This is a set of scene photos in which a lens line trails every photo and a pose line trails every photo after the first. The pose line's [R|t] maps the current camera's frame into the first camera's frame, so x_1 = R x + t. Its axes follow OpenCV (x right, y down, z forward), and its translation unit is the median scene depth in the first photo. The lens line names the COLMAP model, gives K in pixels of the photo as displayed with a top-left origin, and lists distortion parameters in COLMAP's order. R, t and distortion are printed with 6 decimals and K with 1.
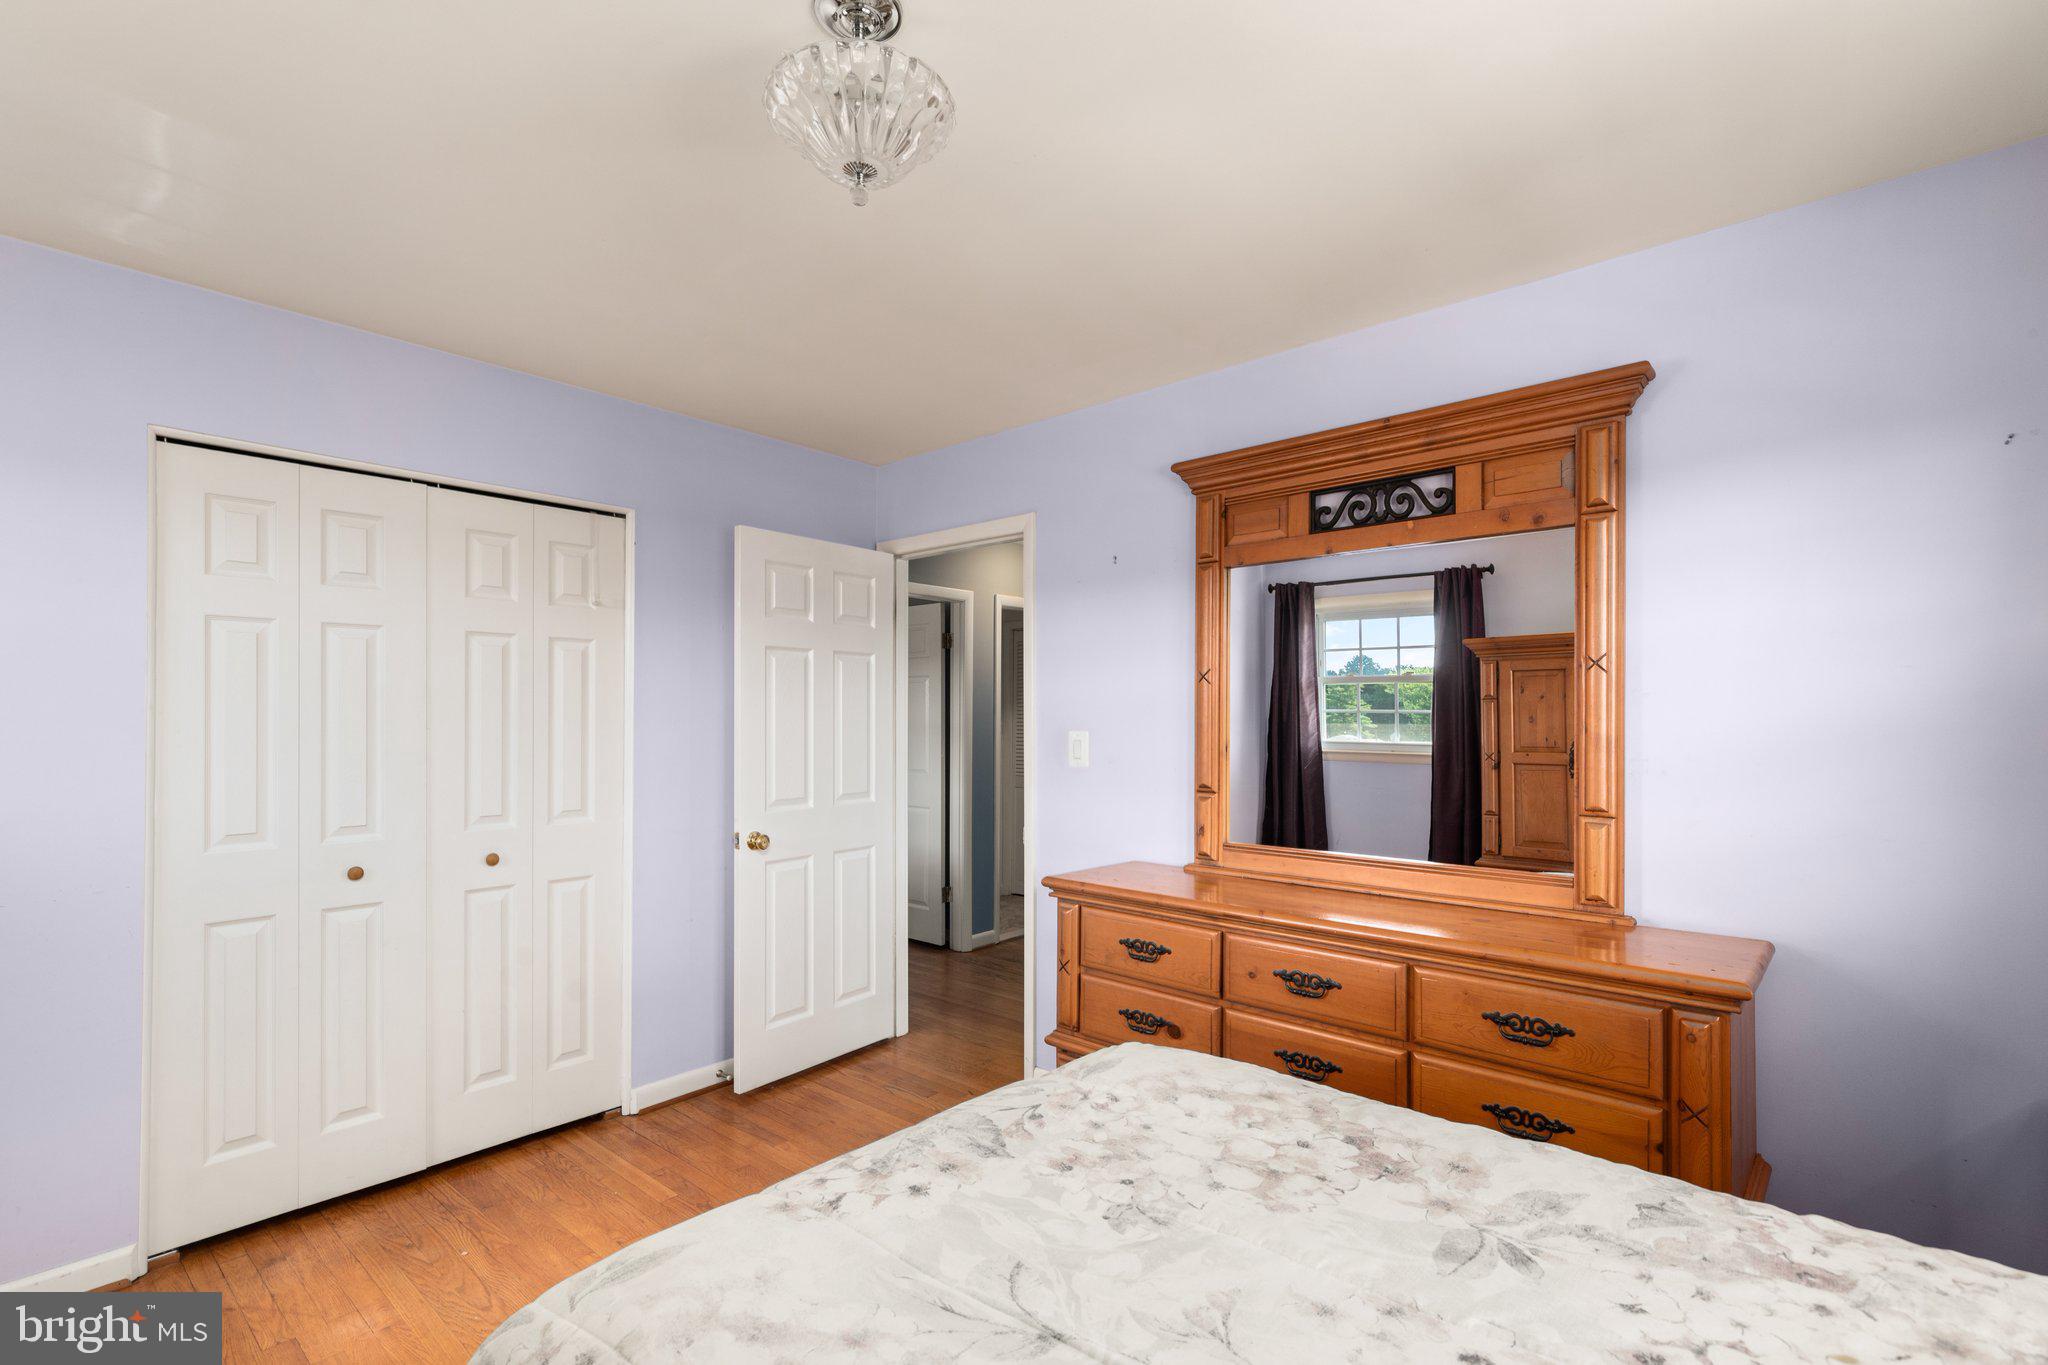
lens RADIAL K [[931.8, 0, 1024.6], [0, 931.8, 694.5], [0, 0, 1]] dist [-0.000745, -0.000304]
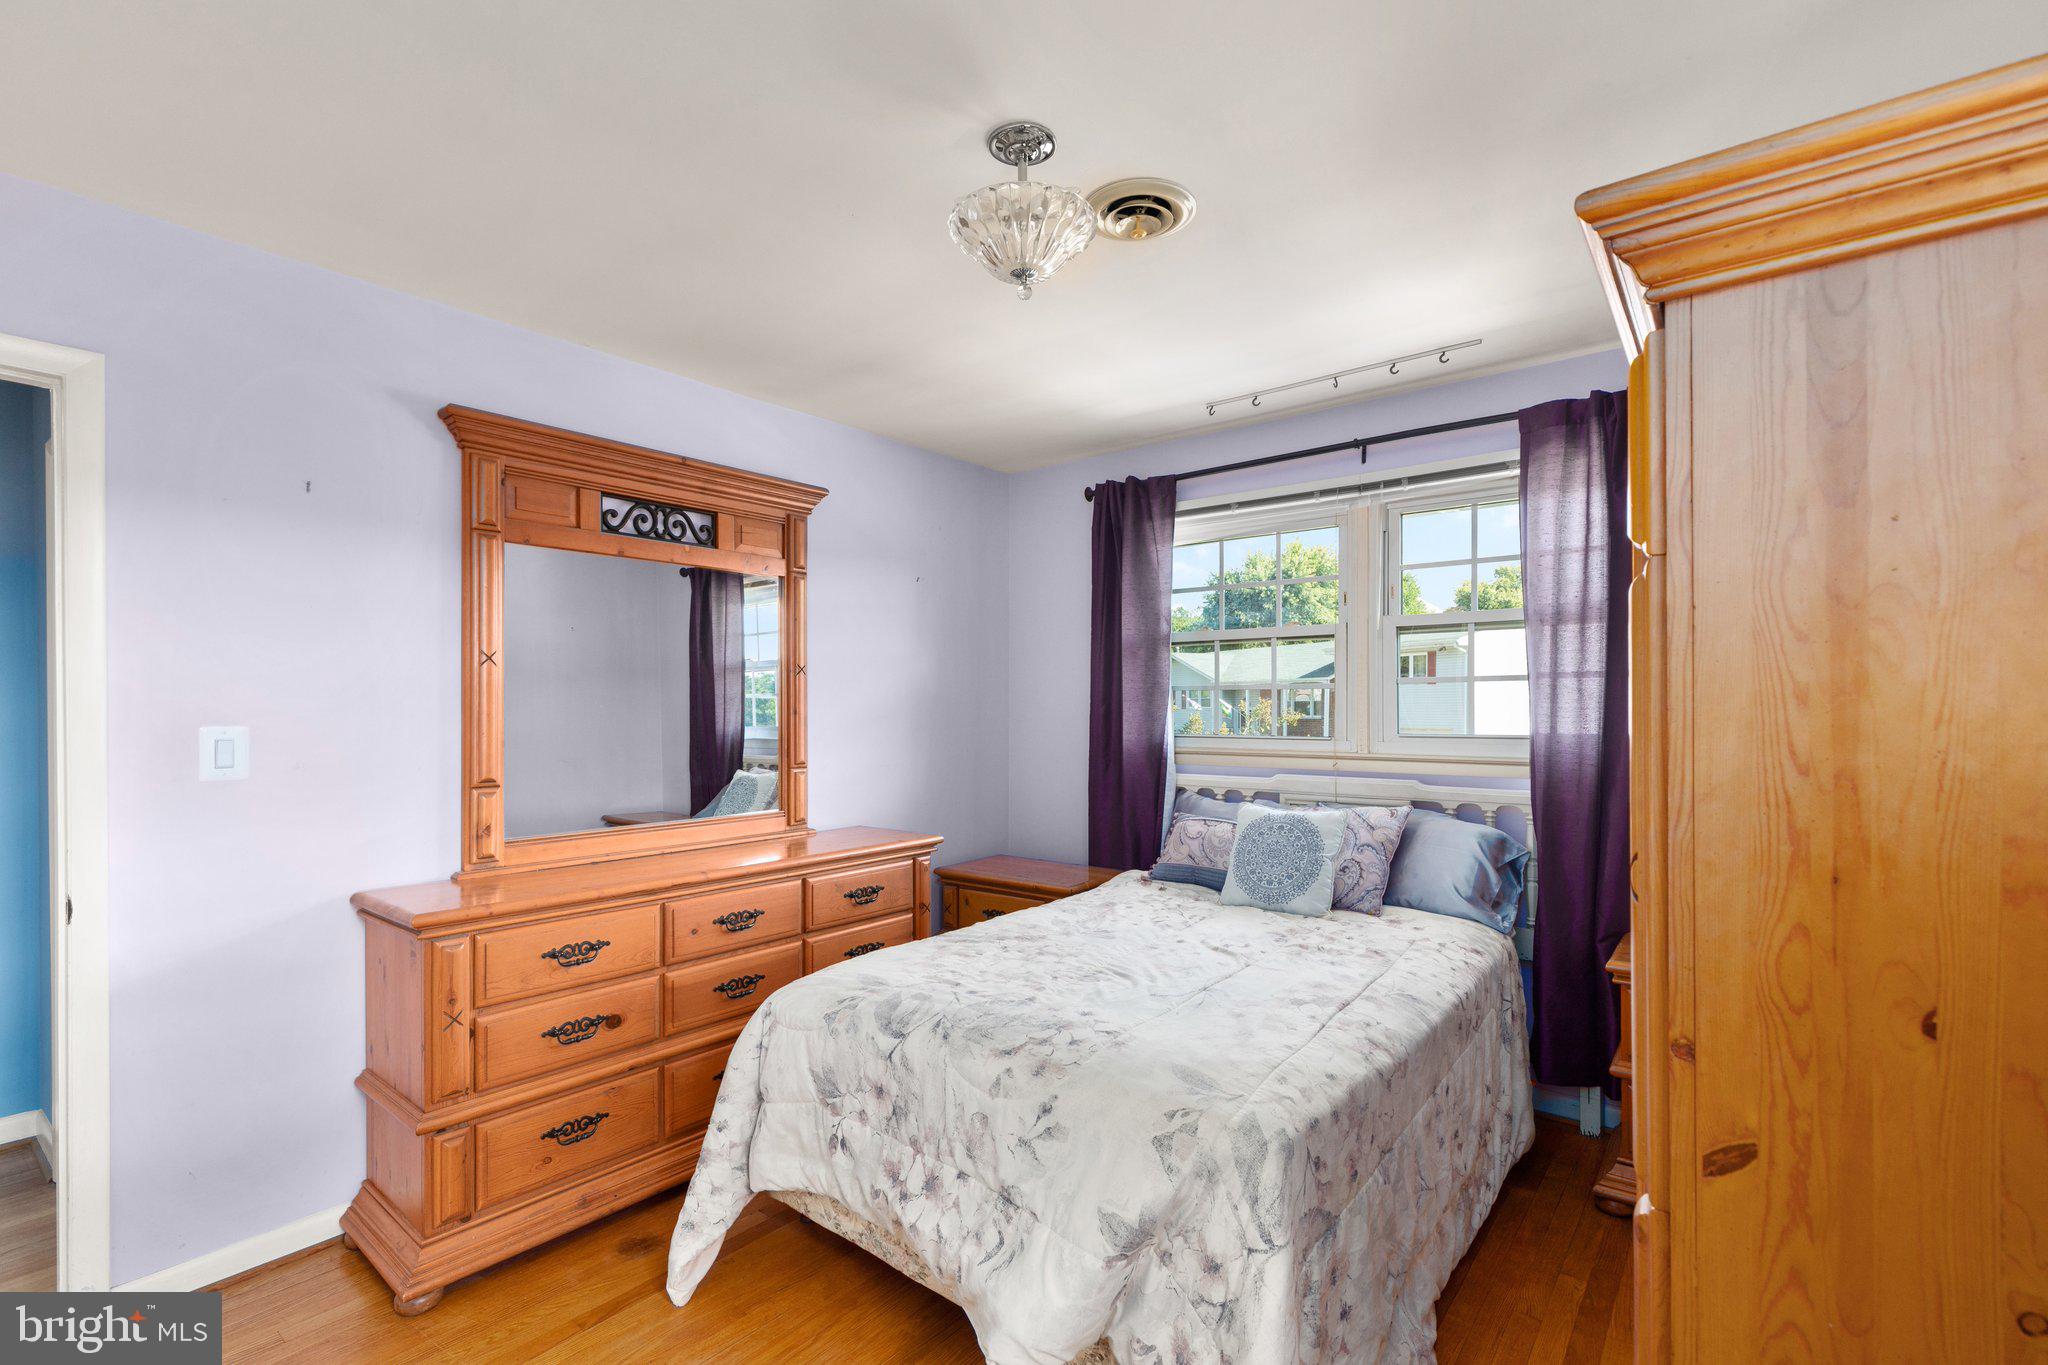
lens RADIAL K [[919.1, 0, 1028.3], [0, 919.1, 696.8], [0, 0, 1]] dist [0.004973, 0.000157]
pose [[-0.046903, 0.009985, 0.998850, -0.901302], [-0.021732, 0.999703, -0.011014, 0.020256], [-0.998663, -0.022224, -0.046672, 0.659546]]
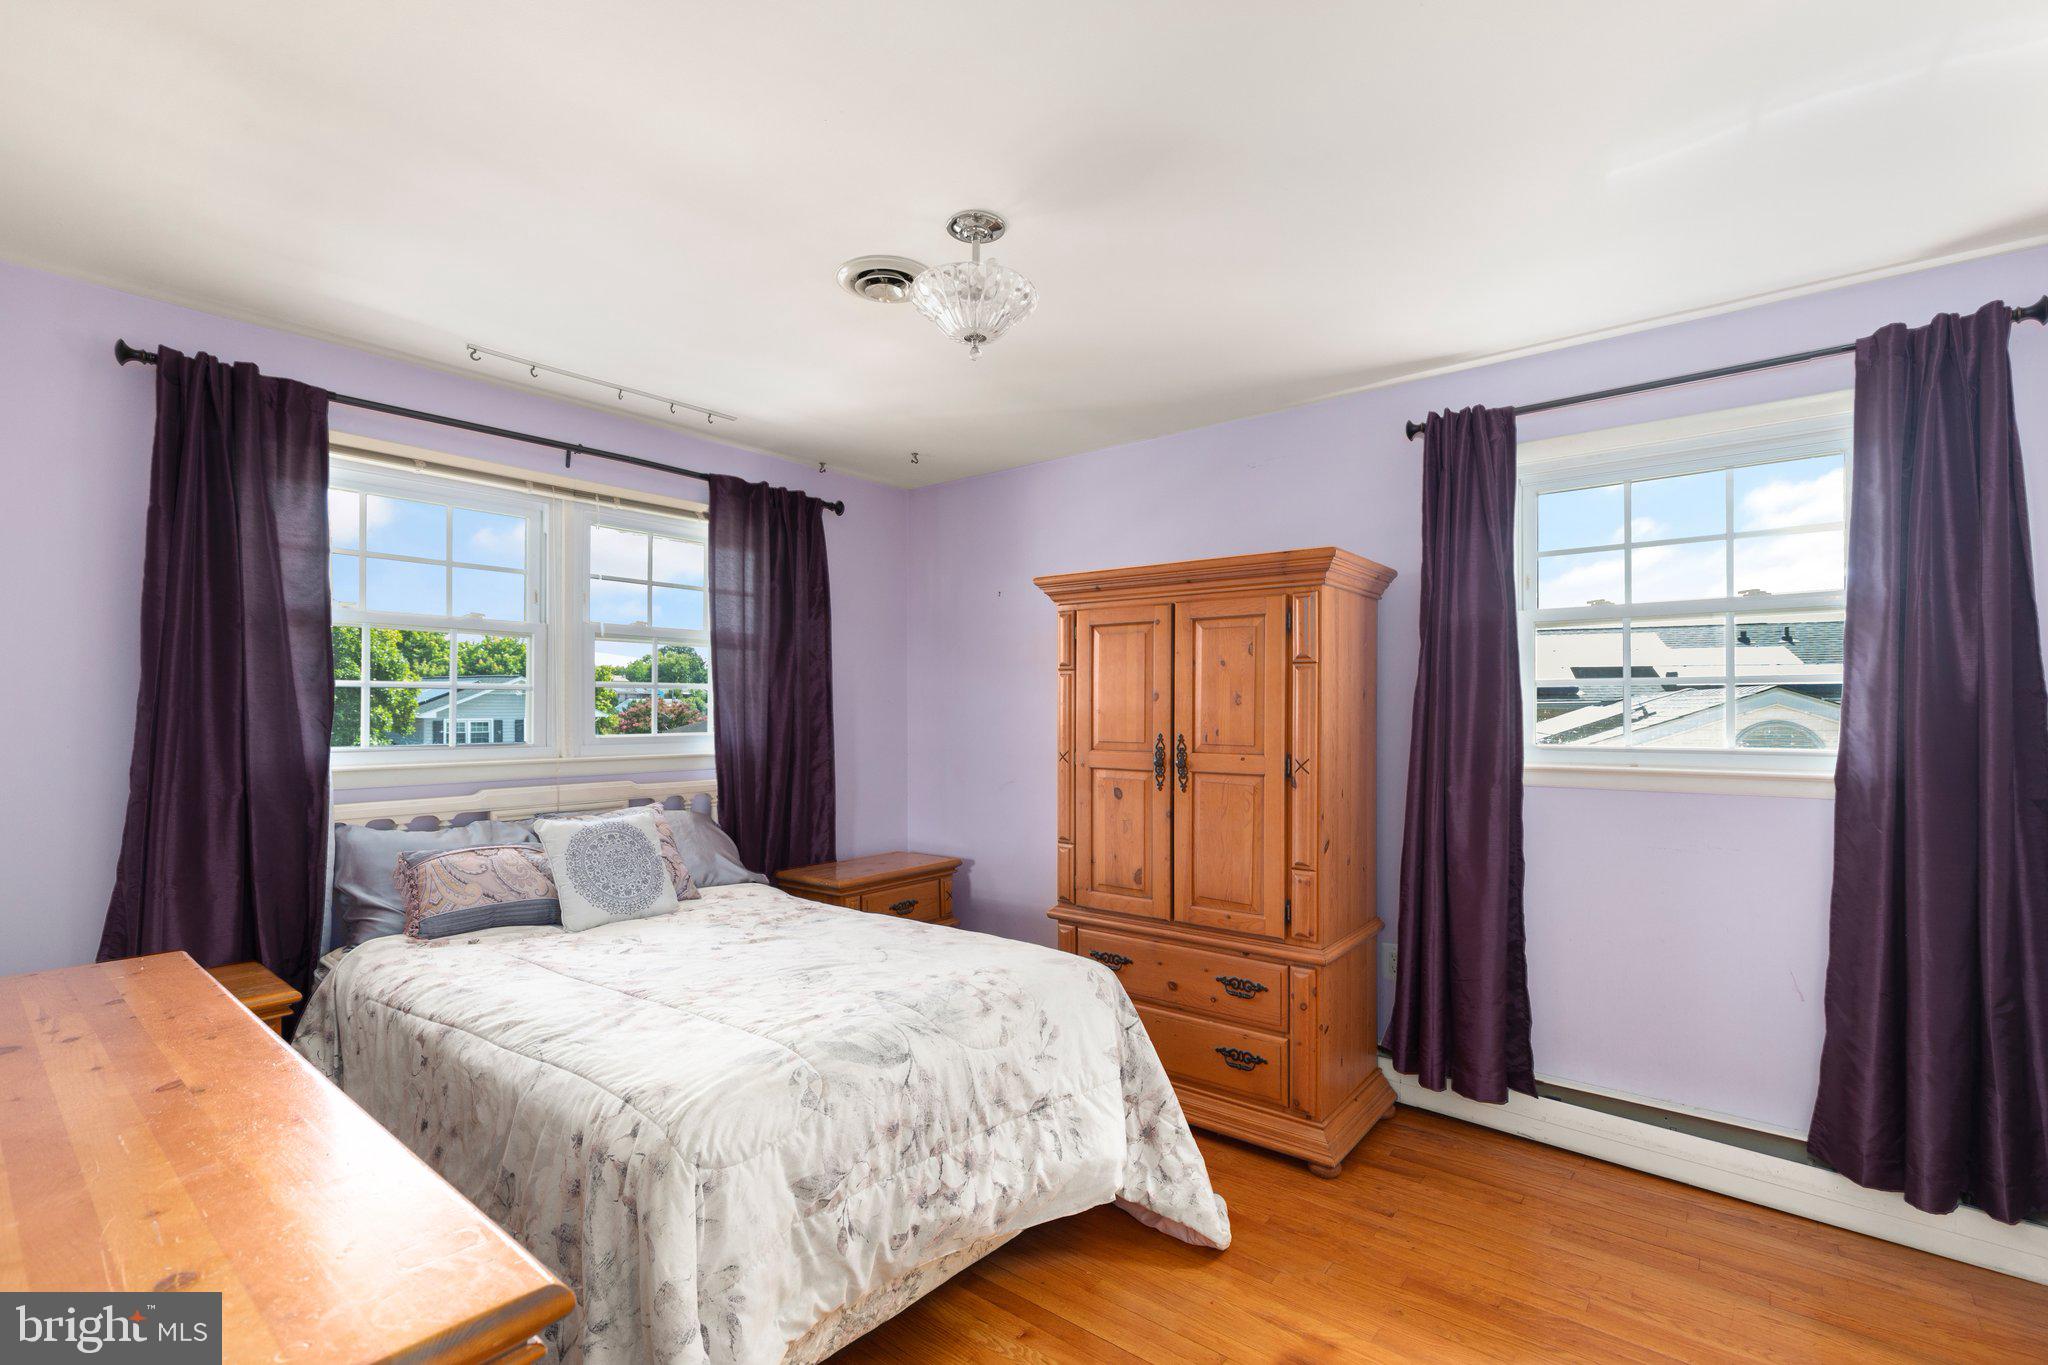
lens RADIAL K [[919.1, 0, 1028.3], [0, 919.1, 696.8], [0, 0, 1]] dist [0.004973, 0.000157]
pose [[-0.999191, 0.001110, -0.040194, -0.126126], [0.002677, 0.999238, -0.038946, 0.042308], [0.040120, -0.039022, -0.998433, 1.544718]]
